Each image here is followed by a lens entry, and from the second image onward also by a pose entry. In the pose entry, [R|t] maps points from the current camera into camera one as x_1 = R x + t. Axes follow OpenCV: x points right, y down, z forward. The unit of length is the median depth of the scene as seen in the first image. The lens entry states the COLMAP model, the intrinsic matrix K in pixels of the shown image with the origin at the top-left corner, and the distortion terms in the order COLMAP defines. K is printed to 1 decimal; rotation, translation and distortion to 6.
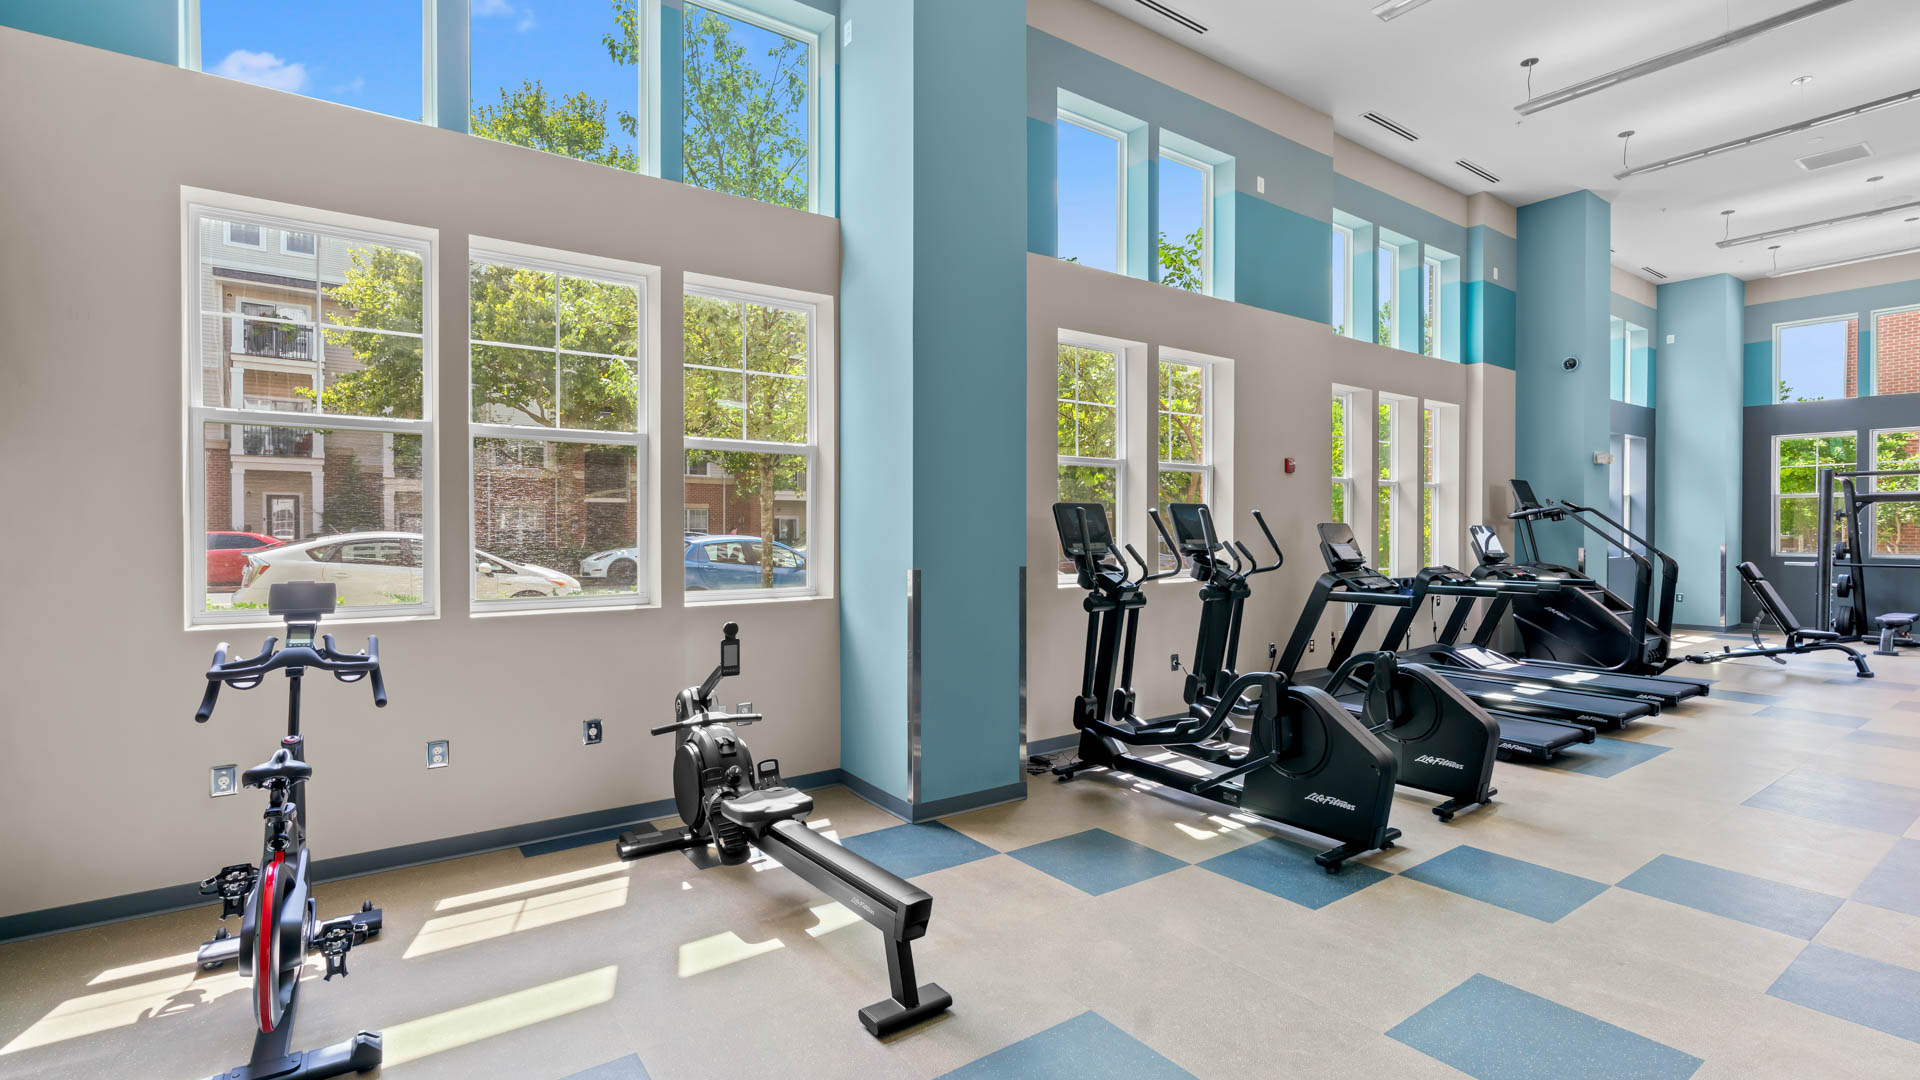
lens RADIAL K [[897.1, 0, 952.0], [0, 897.1, 532.4], [0, 0, 1]] dist [0.003302, 0.001039]
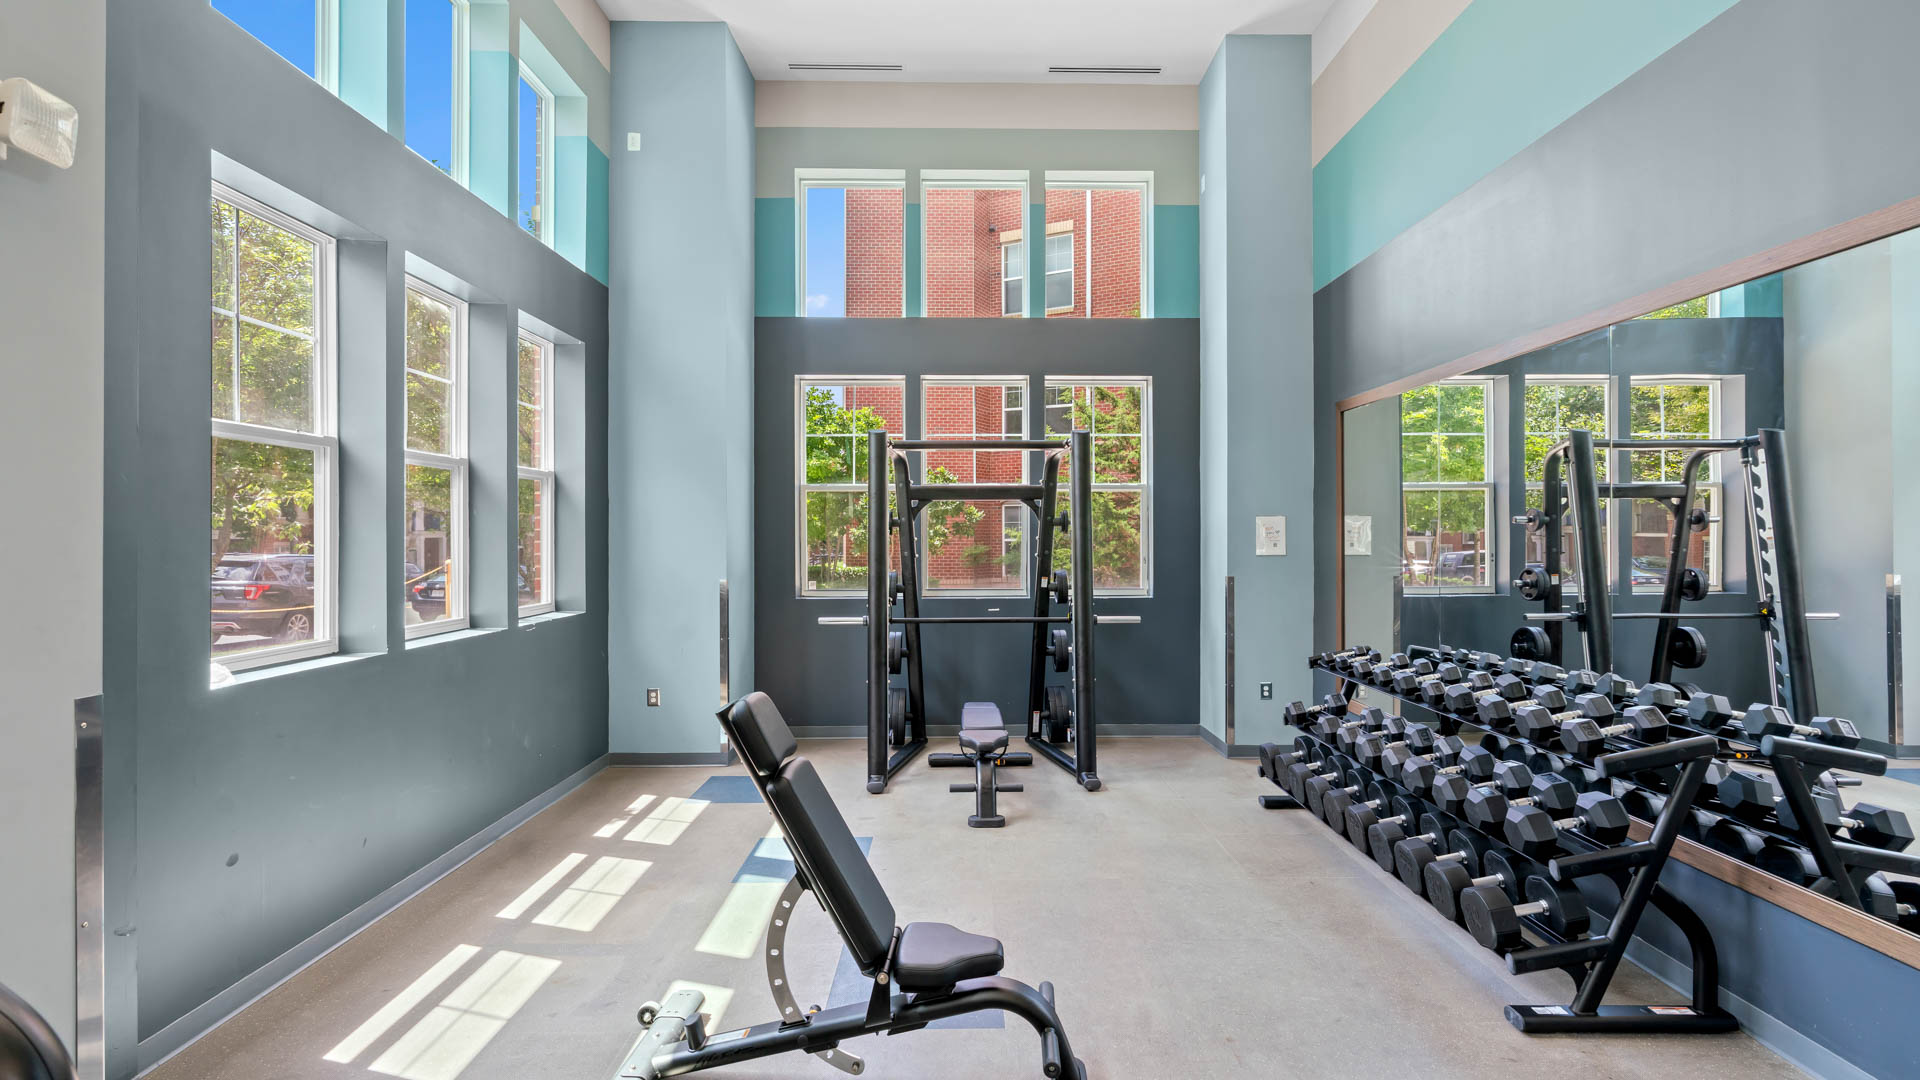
lens RADIAL K [[897.1, 0, 958.1], [0, 897.1, 537.2], [0, 0, 1]] dist [0.003302, 0.001039]
pose [[0.592678, 0.001744, 0.805438, 0.541037], [0.002704, 0.999988, -0.004155, -0.007953], [-0.805435, 0.004641, 0.592666, 0.608809]]
